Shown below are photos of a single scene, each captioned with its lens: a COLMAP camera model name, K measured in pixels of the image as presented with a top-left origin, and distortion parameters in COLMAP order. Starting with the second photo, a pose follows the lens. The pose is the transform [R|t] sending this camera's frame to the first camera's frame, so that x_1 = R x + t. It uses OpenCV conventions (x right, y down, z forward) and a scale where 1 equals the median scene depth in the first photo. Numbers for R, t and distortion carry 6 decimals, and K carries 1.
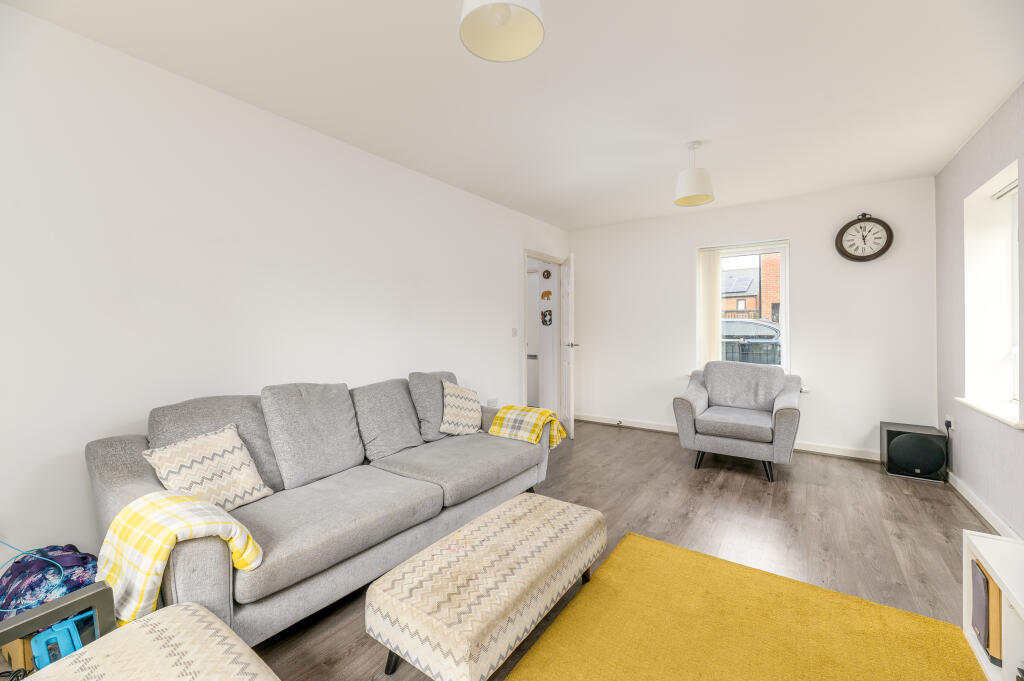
lens RADIAL K [[411.8, 0, 513.5], [0, 411.8, 330.0], [0, 0, 1]] dist [-0.002320, -0.000194]
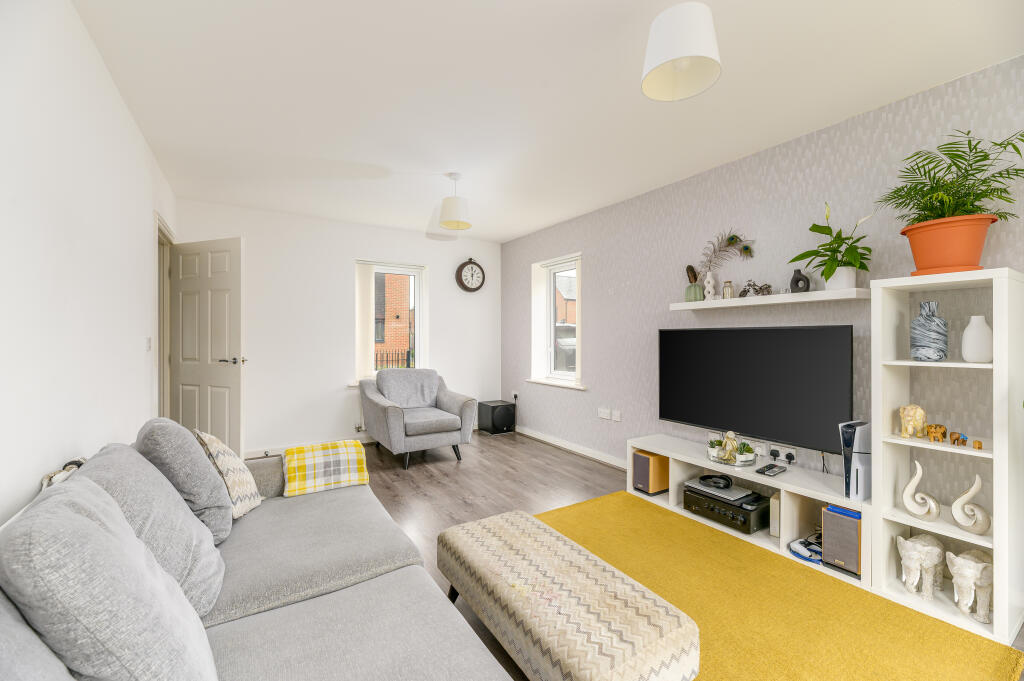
lens RADIAL K [[411.8, 0, 505.1], [0, 411.8, 342.8], [0, 0, 1]] dist [-0.002320, -0.000194]
pose [[0.397339, -0.007306, 0.917643, -0.523829], [0.001924, 0.999973, 0.007128, 0.000079], [-0.917670, -0.001066, 0.397343, 0.408833]]
